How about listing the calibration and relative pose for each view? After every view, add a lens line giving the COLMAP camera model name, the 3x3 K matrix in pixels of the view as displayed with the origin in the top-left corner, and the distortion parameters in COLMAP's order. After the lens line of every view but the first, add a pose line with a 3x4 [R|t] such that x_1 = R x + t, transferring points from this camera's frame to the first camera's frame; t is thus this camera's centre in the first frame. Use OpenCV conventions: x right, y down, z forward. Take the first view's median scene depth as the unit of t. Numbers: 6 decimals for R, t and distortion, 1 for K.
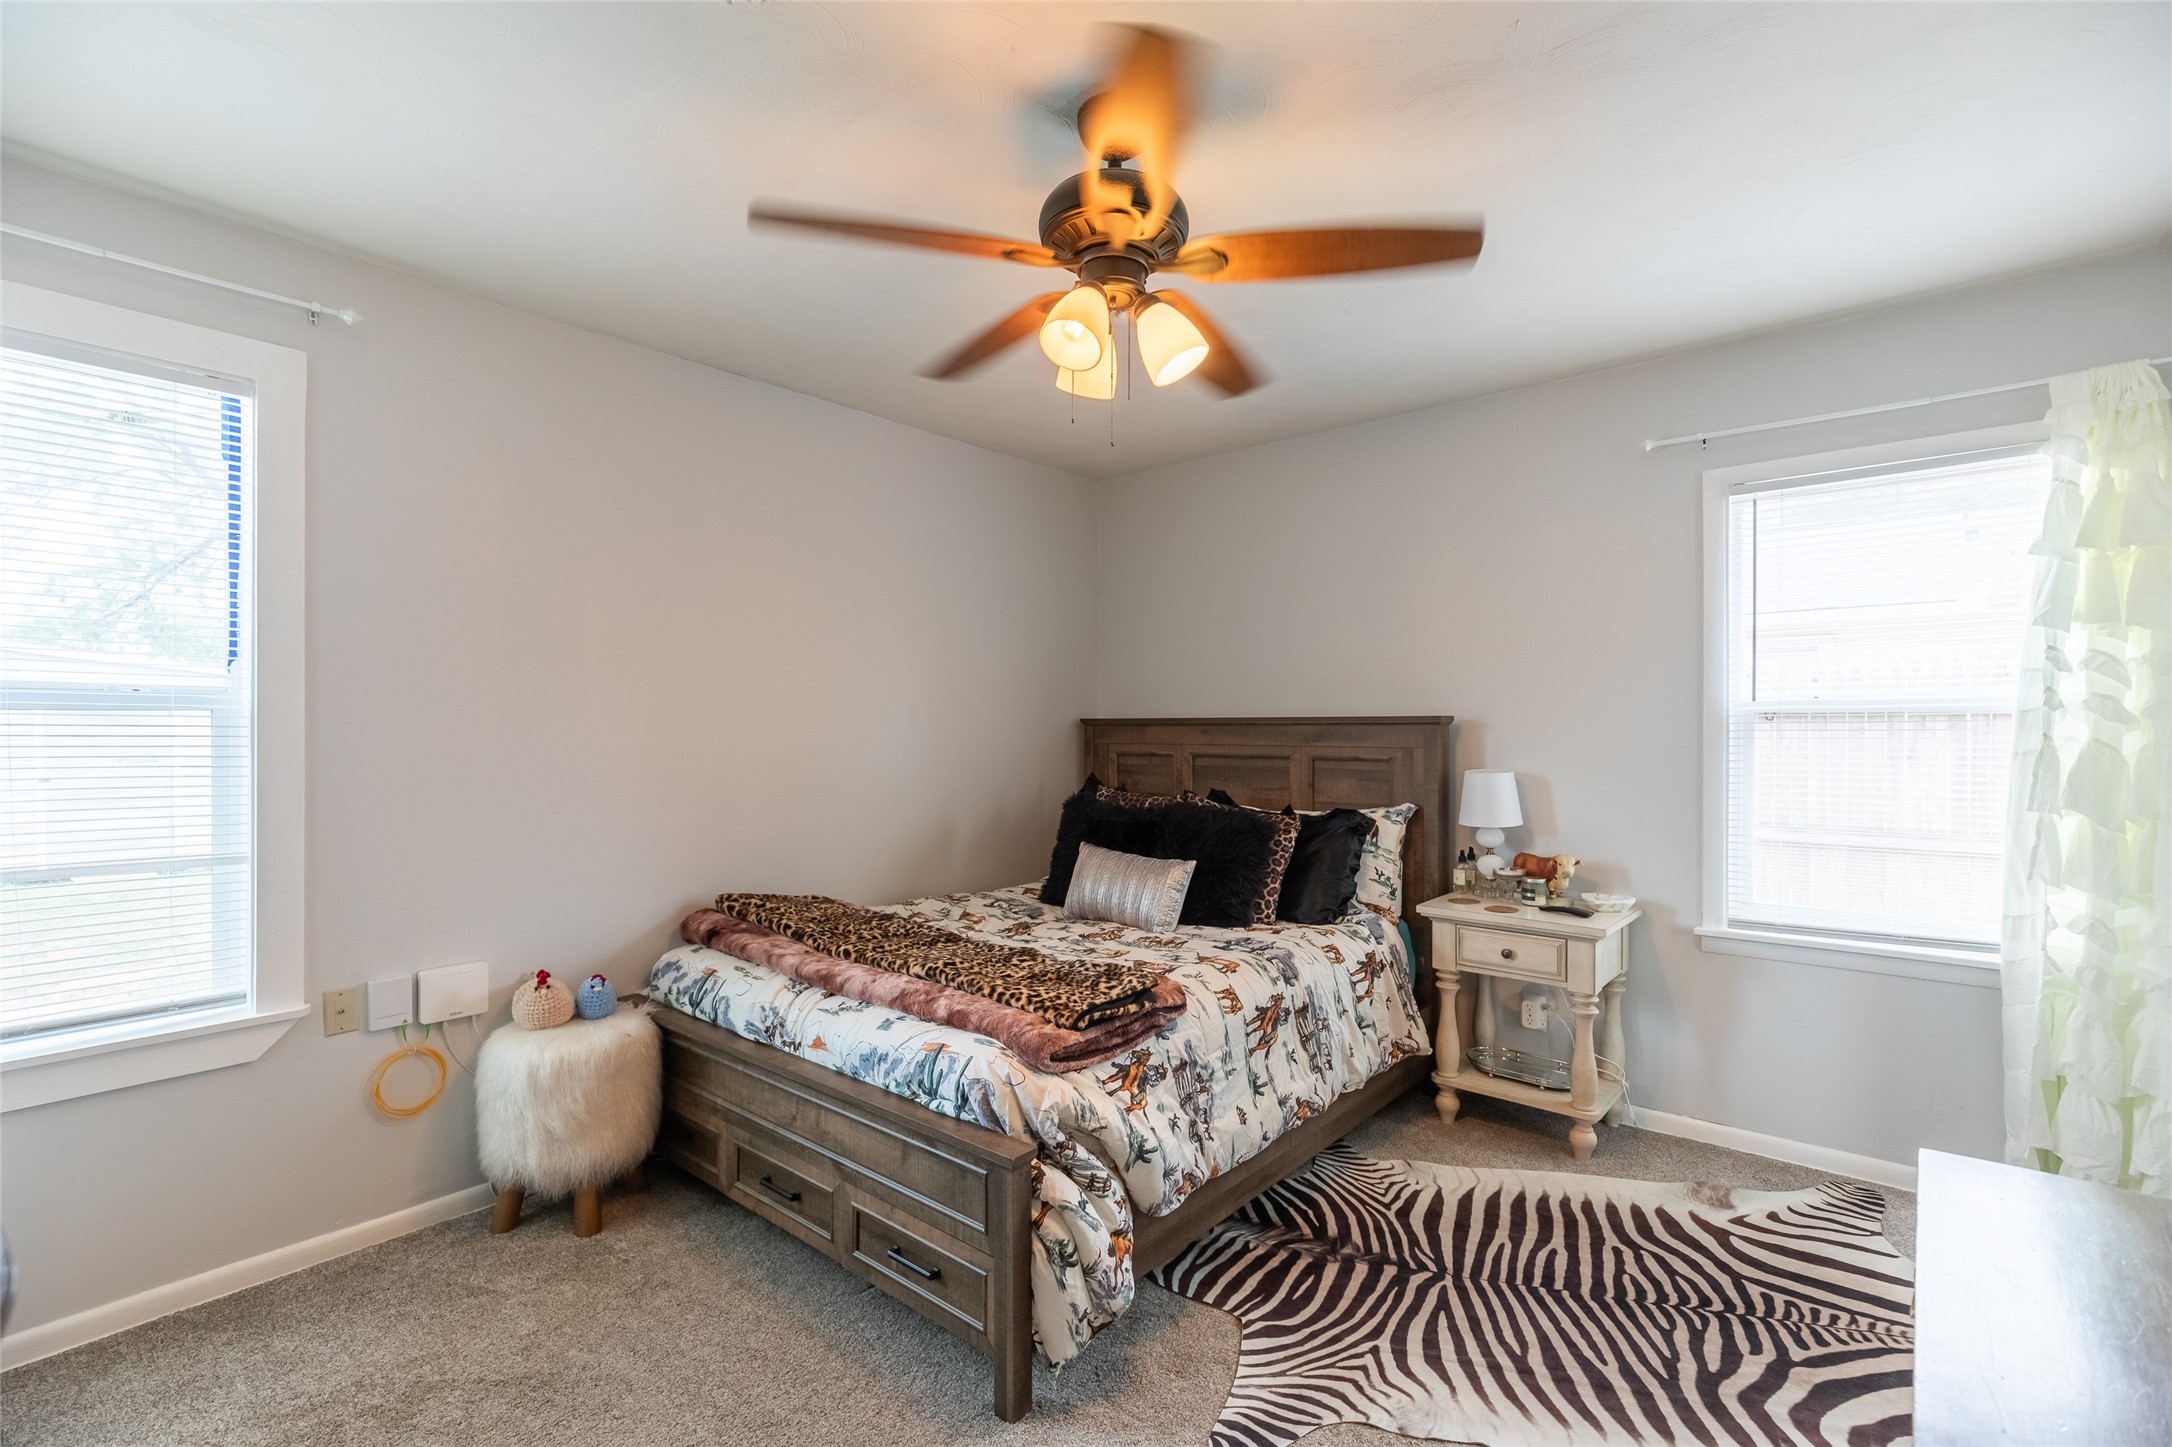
lens RADIAL K [[972.0, 0, 1091.7], [0, 972.0, 729.6], [0, 0, 1]] dist [0.008267, -0.000396]
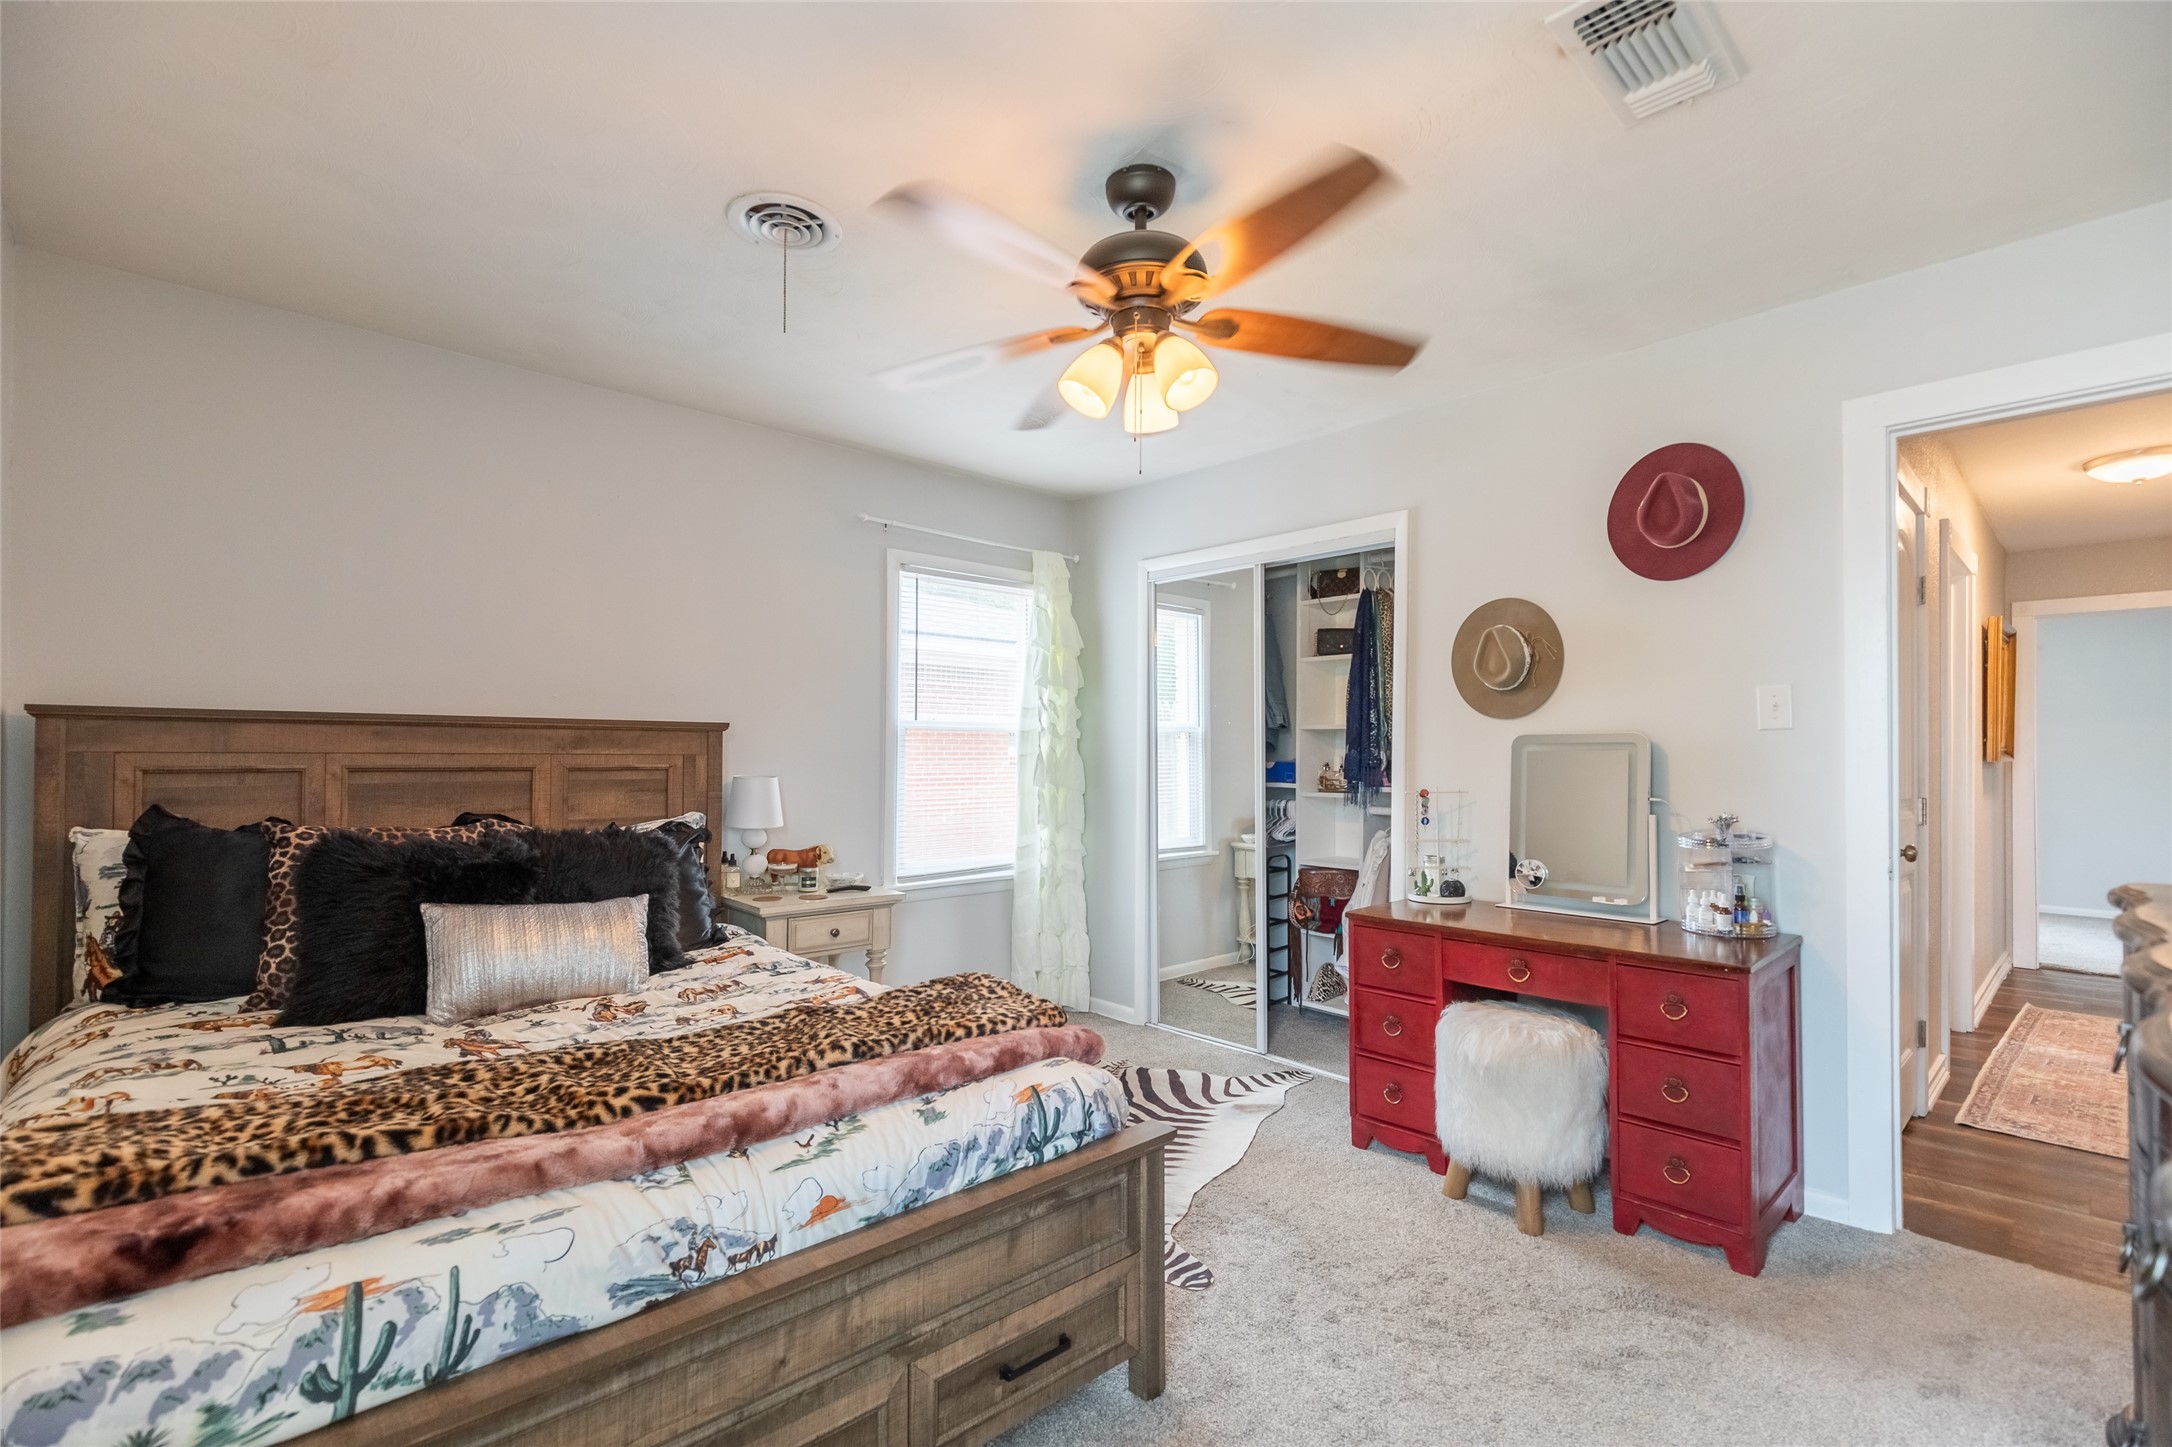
lens RADIAL K [[972.0, 0, 1083.7], [0, 972.0, 737.0], [0, 0, 1]] dist [0.008267, -0.000396]
pose [[0.124320, 0.017565, 0.992087, -0.810717], [-0.003588, 0.999845, -0.017253, 0.022447], [-0.992236, -0.001415, 0.124364, 0.680411]]
